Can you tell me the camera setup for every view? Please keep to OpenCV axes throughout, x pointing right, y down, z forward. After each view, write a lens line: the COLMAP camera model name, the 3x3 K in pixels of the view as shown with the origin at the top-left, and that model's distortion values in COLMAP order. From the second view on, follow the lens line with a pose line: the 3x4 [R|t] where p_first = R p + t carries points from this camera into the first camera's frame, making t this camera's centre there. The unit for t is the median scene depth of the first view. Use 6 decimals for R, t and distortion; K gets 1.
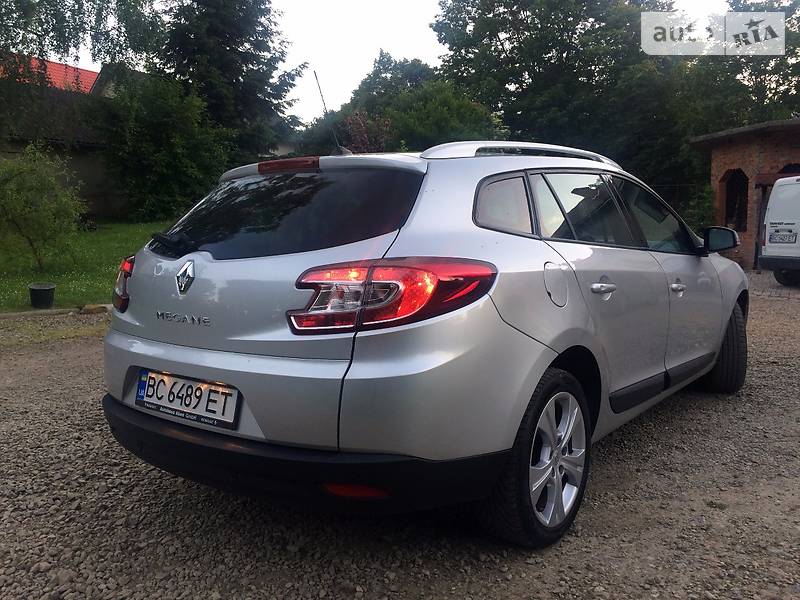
lens RADIAL K [[680.1, 0, 400.8], [0, 680.1, 296.5], [0, 0, 1]] dist [0.069183, -0.084643]
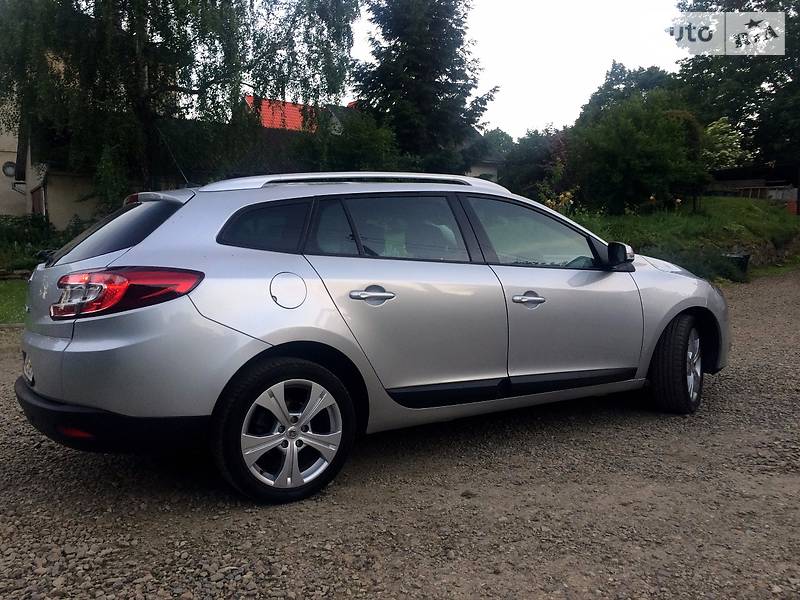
lens RADIAL K [[680.1, 0, 398.2], [0, 680.1, 299.1], [0, 0, 1]] dist [0.069183, -0.084643]
pose [[0.932958, 0.019418, -0.359461, 0.099709], [-0.027681, 0.999457, -0.017855, 0.001664], [0.358920, 0.026609, 0.932989, -0.008678]]
